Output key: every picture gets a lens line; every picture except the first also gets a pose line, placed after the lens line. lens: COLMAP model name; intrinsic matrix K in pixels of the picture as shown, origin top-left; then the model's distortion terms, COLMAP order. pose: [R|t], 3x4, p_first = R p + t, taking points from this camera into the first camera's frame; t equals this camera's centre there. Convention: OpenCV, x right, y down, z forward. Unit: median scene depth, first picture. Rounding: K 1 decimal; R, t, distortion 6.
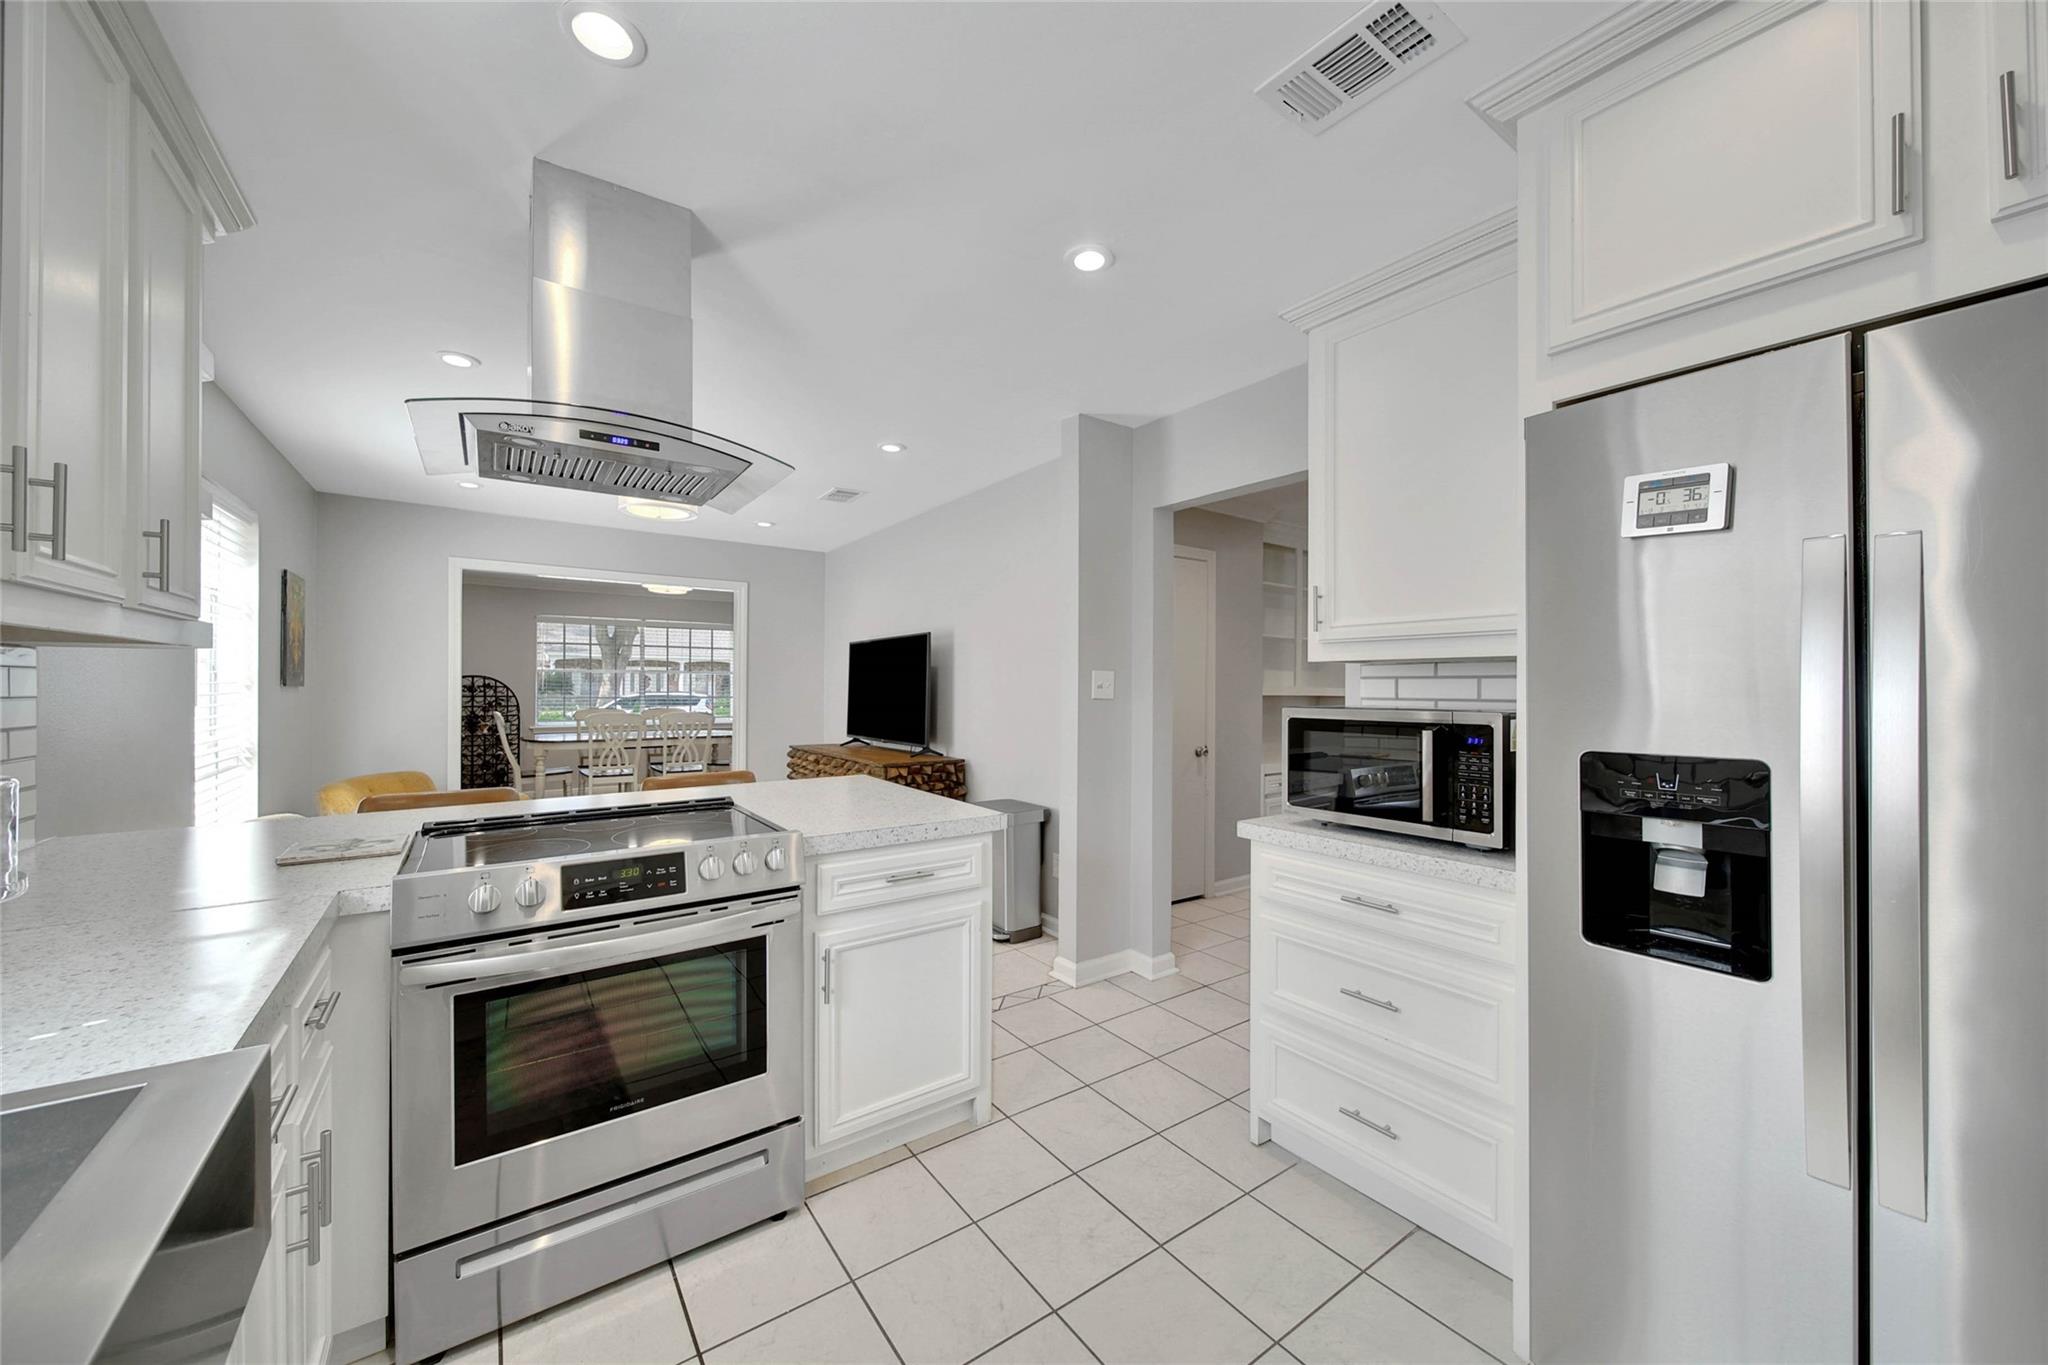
lens RADIAL K [[733.7, 0, 1018.9], [0, 733.7, 686.6], [0, 0, 1]] dist [-0.002707, -0.000123]
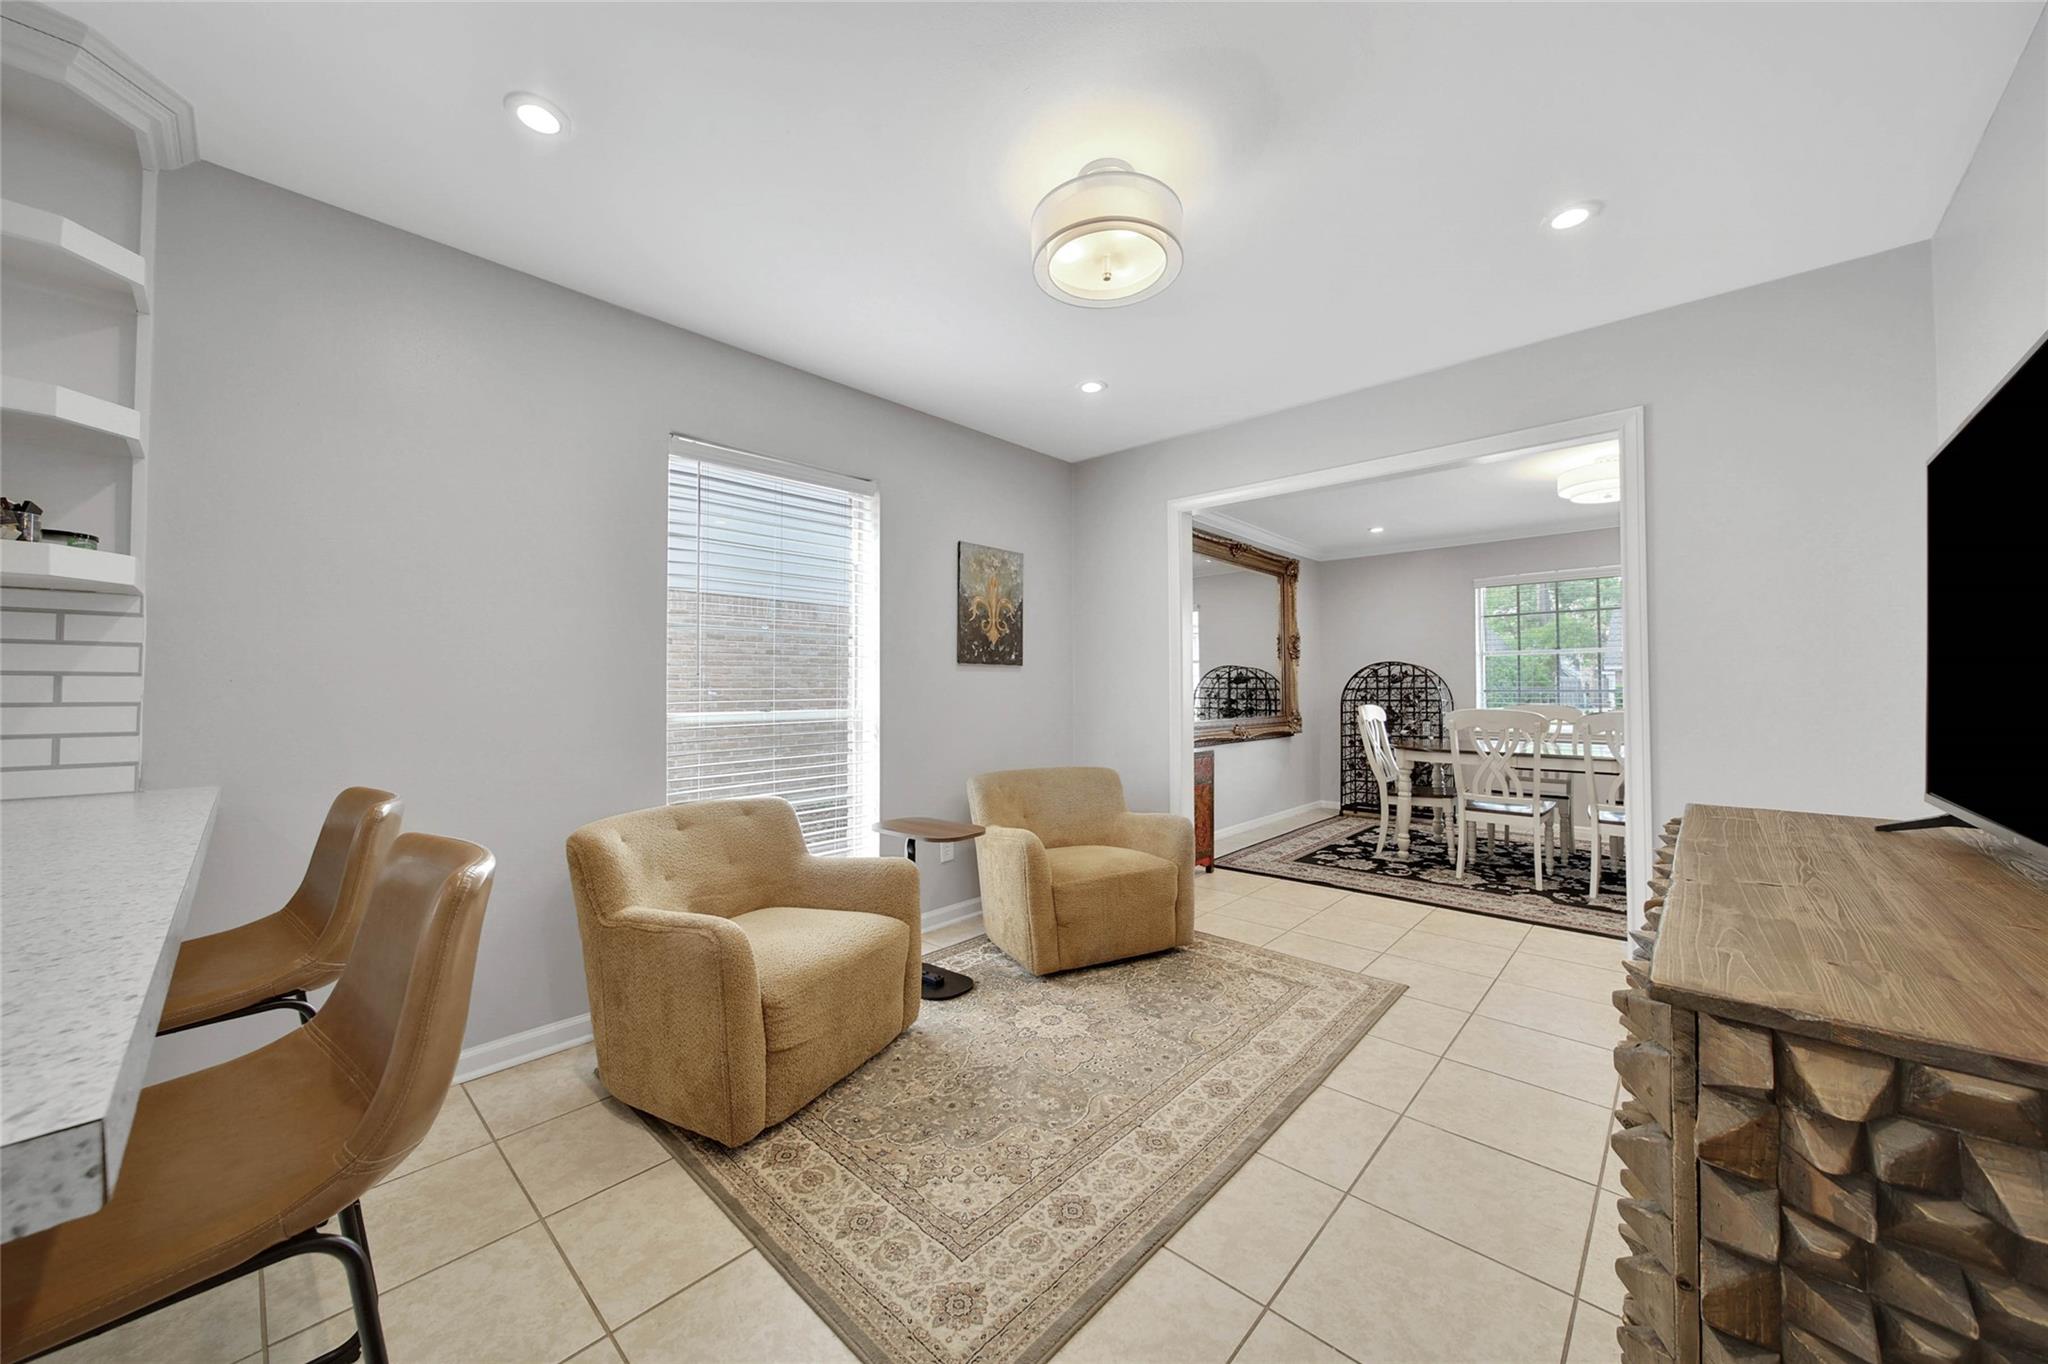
lens RADIAL K [[733.7, 0, 1012.4], [0, 733.7, 679.4], [0, 0, 1]] dist [-0.002707, -0.000123]
pose [[0.202383, -0.018066, -0.979140, -0.098453], [0.003017, 0.999837, -0.017825, 0.078197], [0.979302, 0.000653, 0.202404, 1.840027]]
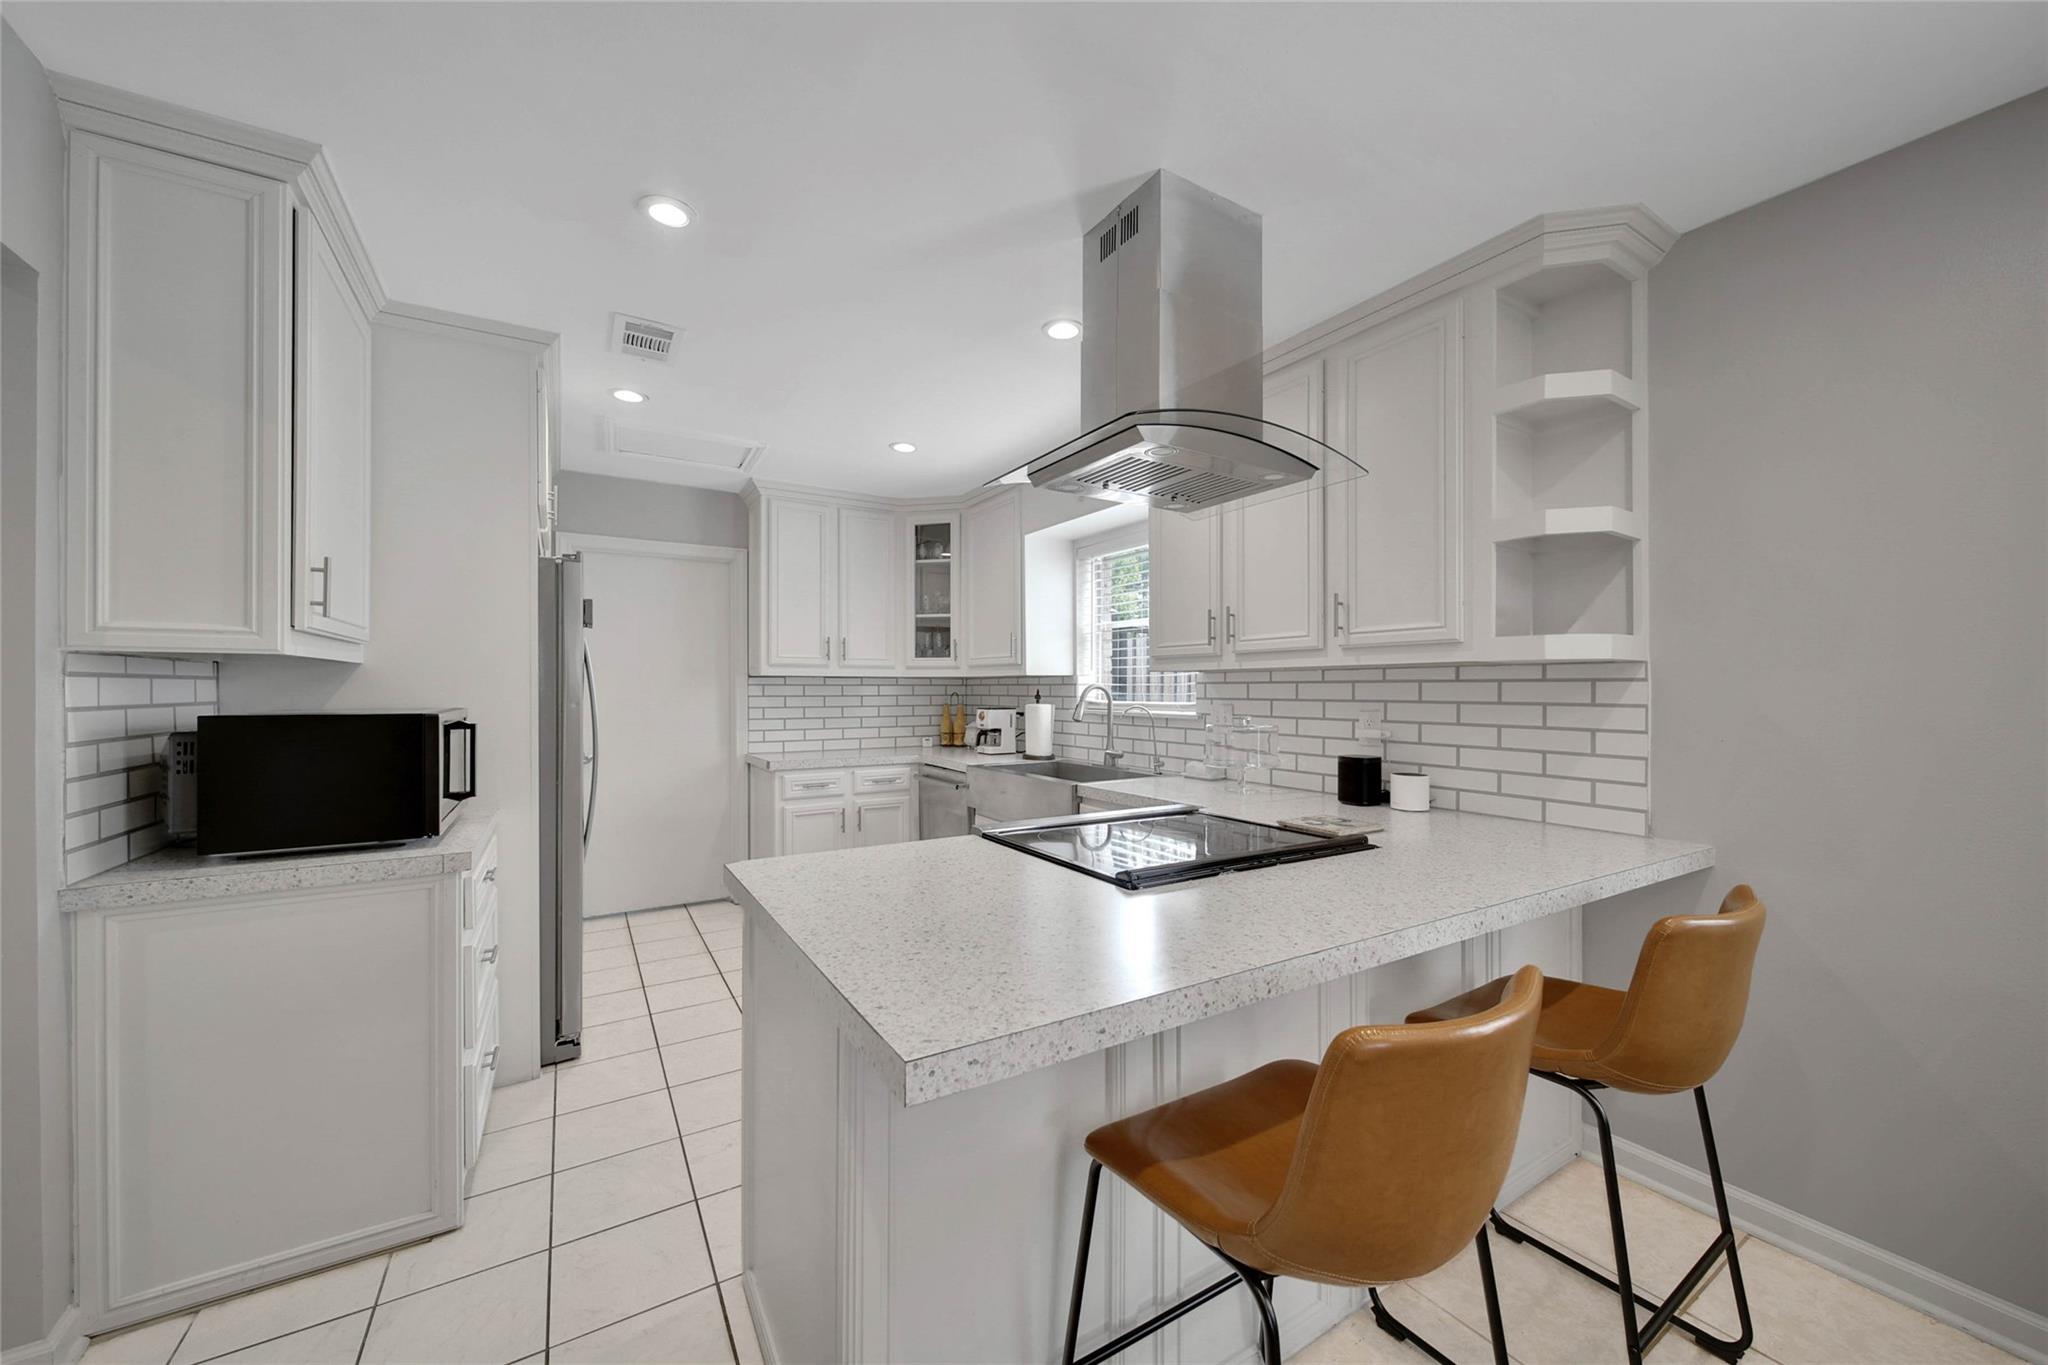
lens RADIAL K [[733.7, 0, 1035.2], [0, 733.7, 691.6], [0, 0, 1]] dist [-0.002707, -0.000123]
pose [[-0.998752, -0.006800, 0.049473, -0.423142], [-0.006651, 0.999973, 0.003168, -0.004800], [-0.049493, 0.002835, -0.998770, 2.024969]]
